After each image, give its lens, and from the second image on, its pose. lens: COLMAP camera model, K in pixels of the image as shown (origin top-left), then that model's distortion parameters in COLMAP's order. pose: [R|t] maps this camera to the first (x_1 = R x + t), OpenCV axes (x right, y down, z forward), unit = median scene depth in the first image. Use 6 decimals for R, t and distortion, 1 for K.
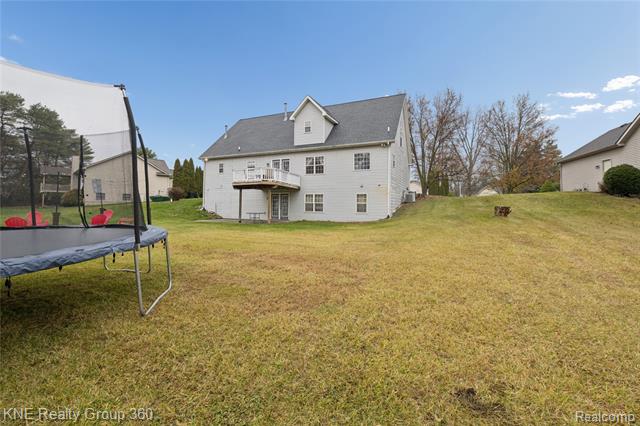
lens RADIAL K [[257.1, 0, 321.1], [0, 257.1, 196.6], [0, 0, 1]] dist [-0.000336, -0.000064]
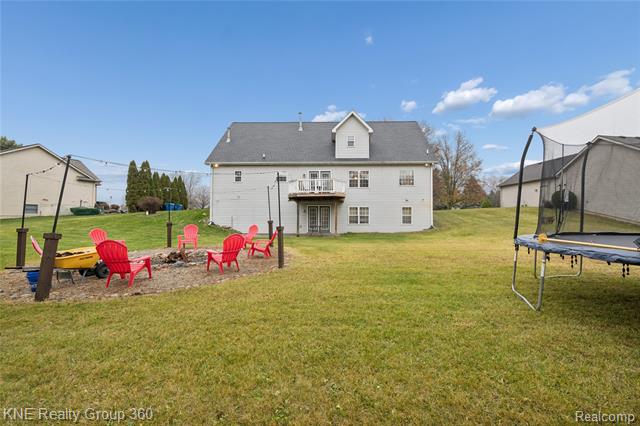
lens RADIAL K [[255.6, 0, 320.0], [0, 255.6, 213.0], [0, 0, 1]] dist [-0.000173, 0.000001]
pose [[0.925764, 0.002555, 0.378093, -0.552564], [-0.005496, 0.999962, 0.006701, 0.008776], [-0.378062, -0.008281, 0.925743, 0.103643]]
